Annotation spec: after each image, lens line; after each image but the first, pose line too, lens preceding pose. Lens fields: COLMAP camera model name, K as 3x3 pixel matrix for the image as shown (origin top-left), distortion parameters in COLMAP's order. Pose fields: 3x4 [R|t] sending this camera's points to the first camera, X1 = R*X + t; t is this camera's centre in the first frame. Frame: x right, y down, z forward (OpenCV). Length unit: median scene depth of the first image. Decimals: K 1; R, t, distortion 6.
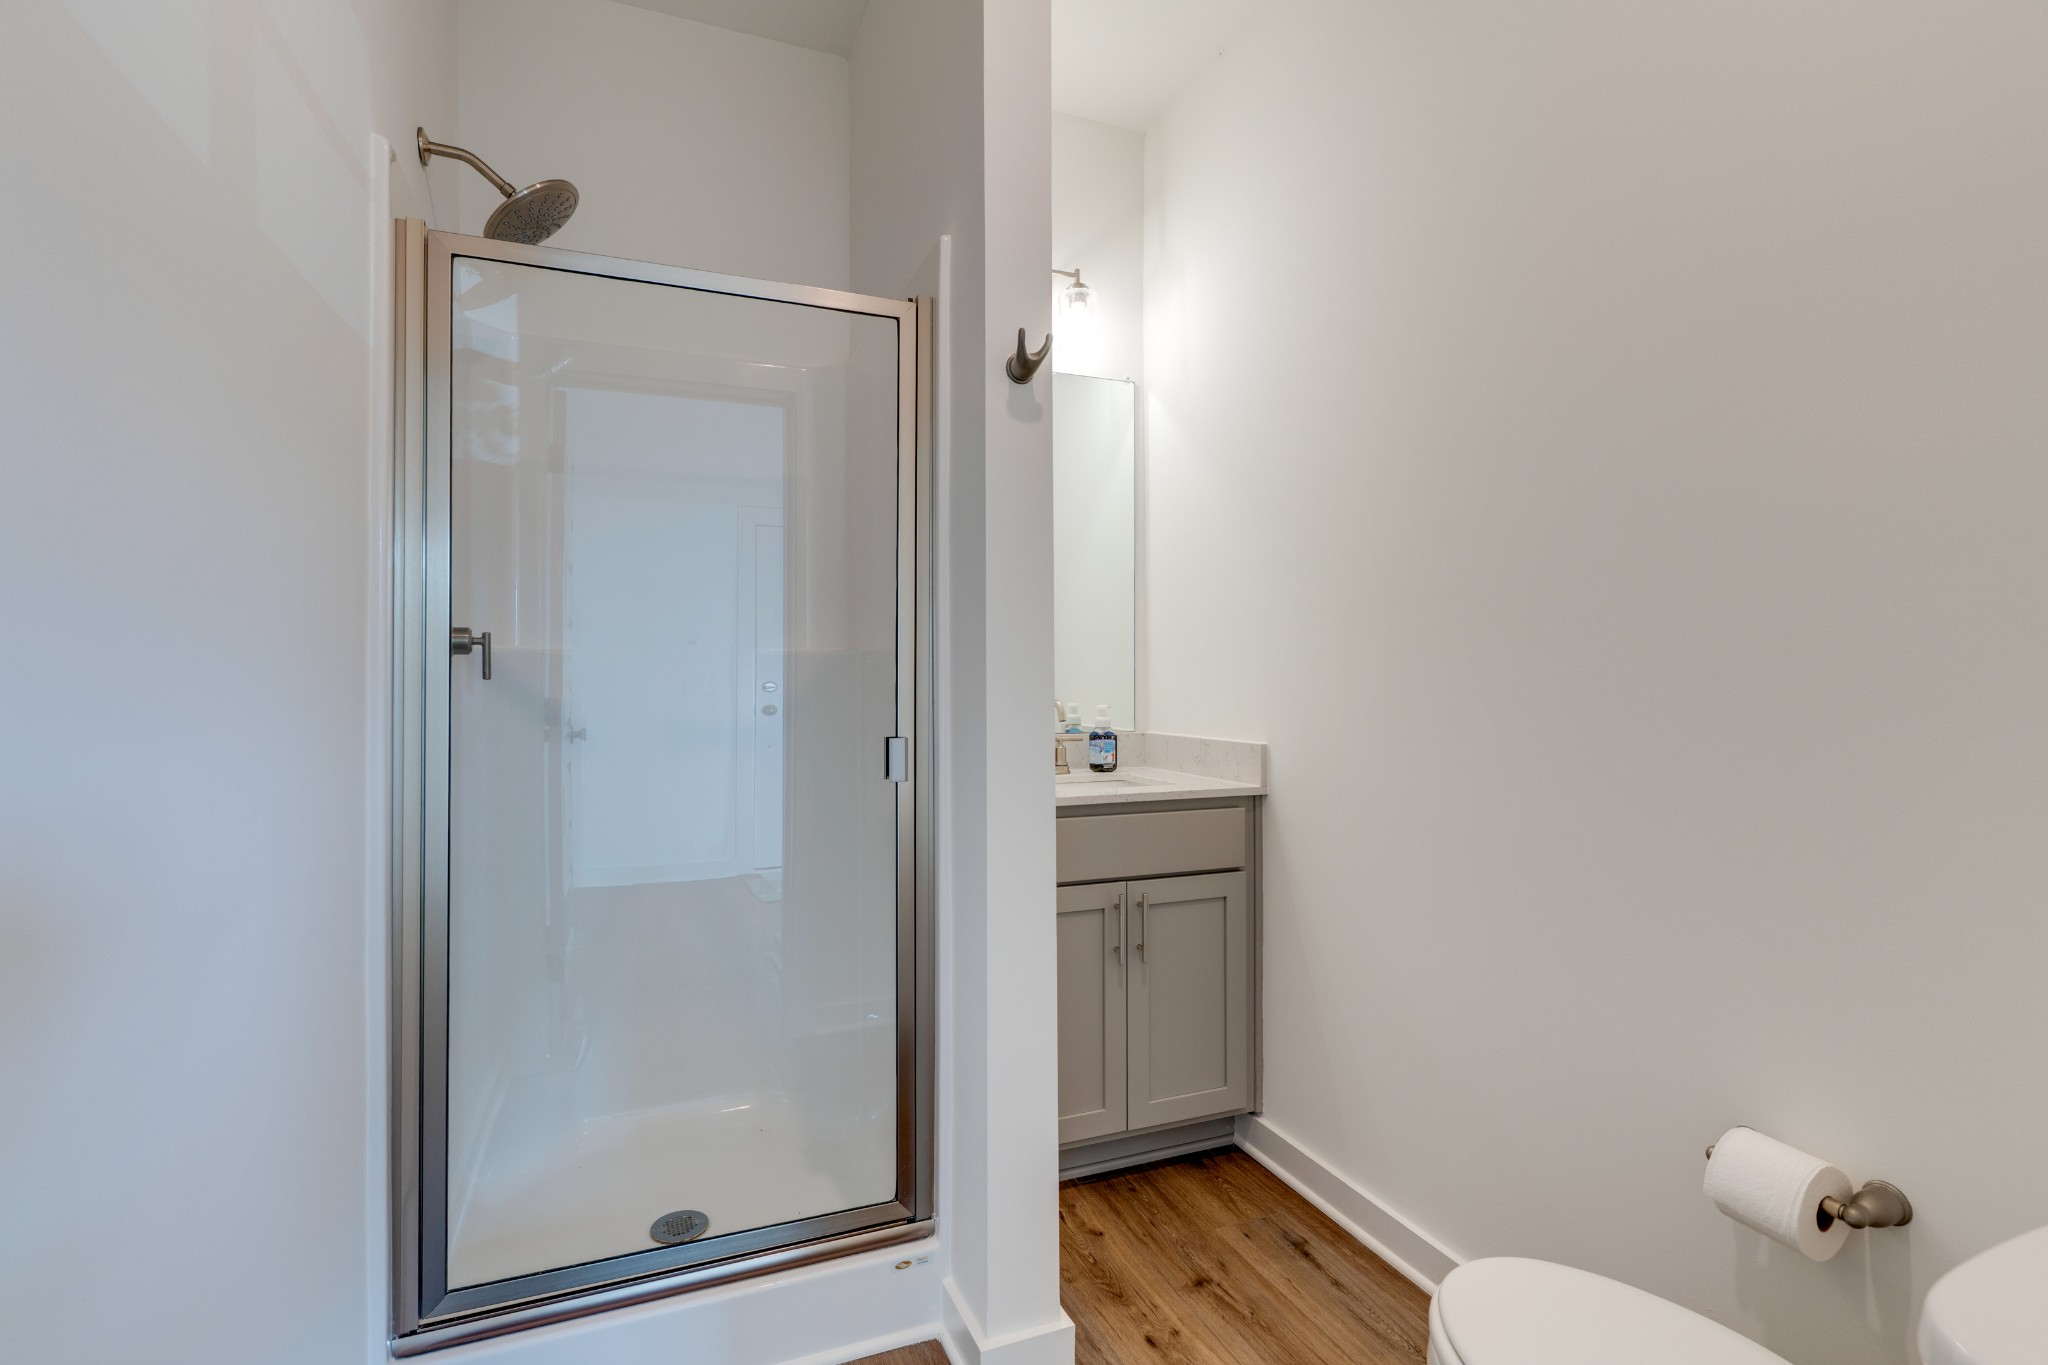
lens RADIAL K [[963.8, 0, 1030.6], [0, 963.8, 678.9], [0, 0, 1]] dist [-0.000490, -0.000591]
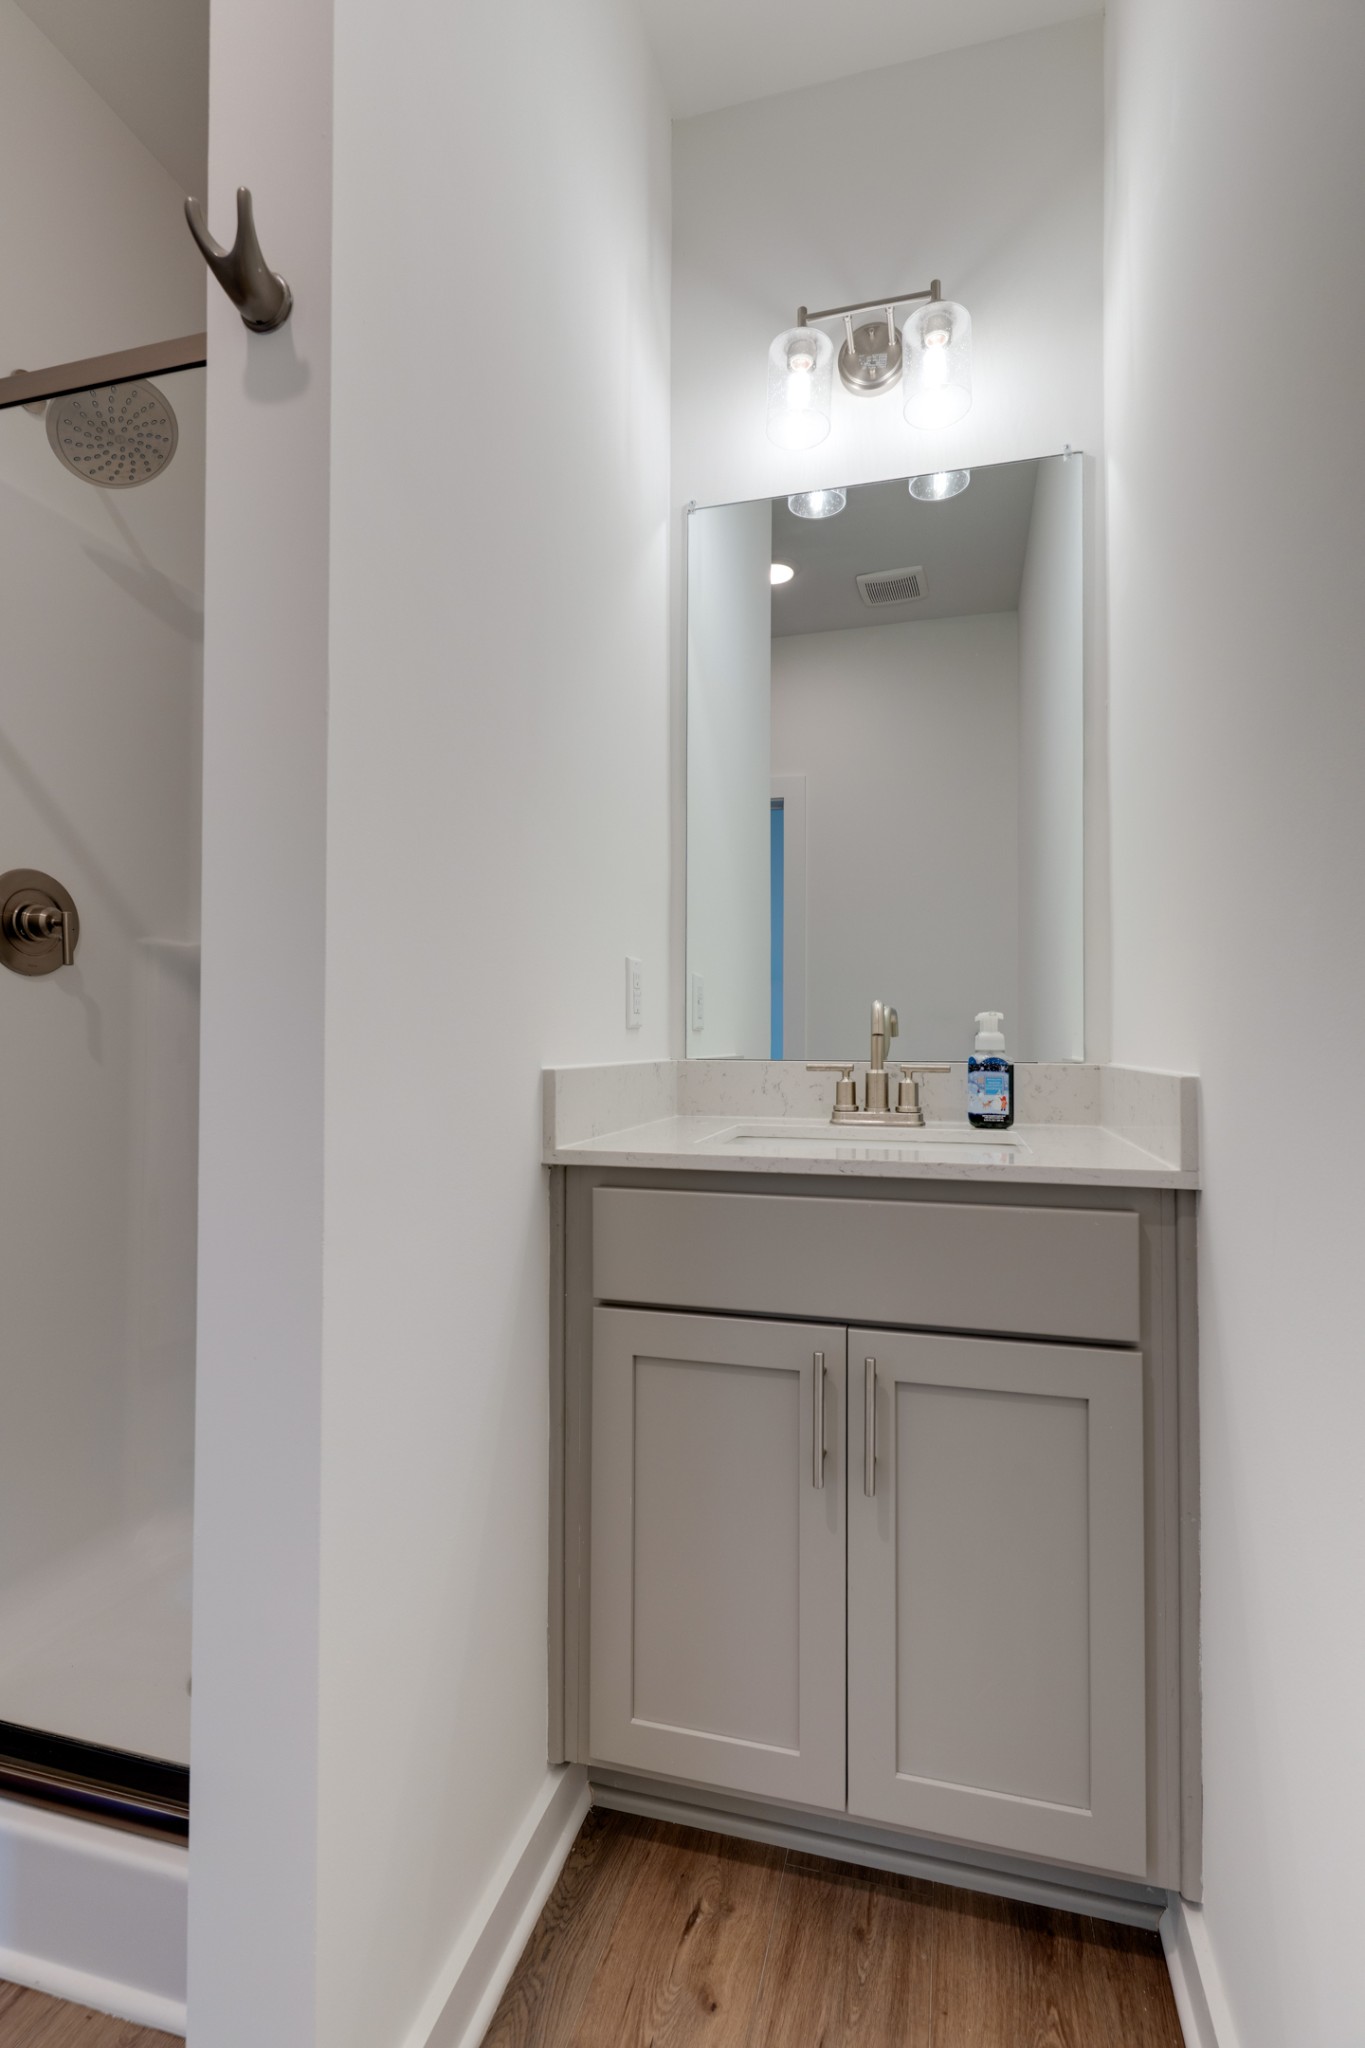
lens RADIAL K [[963.8, 0, 682.5], [0, 963.8, 1024.0], [0, 0, 1]] dist [-0.000490, -0.000591]
pose [[0.791954, -0.008313, -0.610524, 0.329319], [-0.001479, 0.999878, -0.015533, 0.050486], [0.610579, 0.013204, 0.791845, 0.501073]]
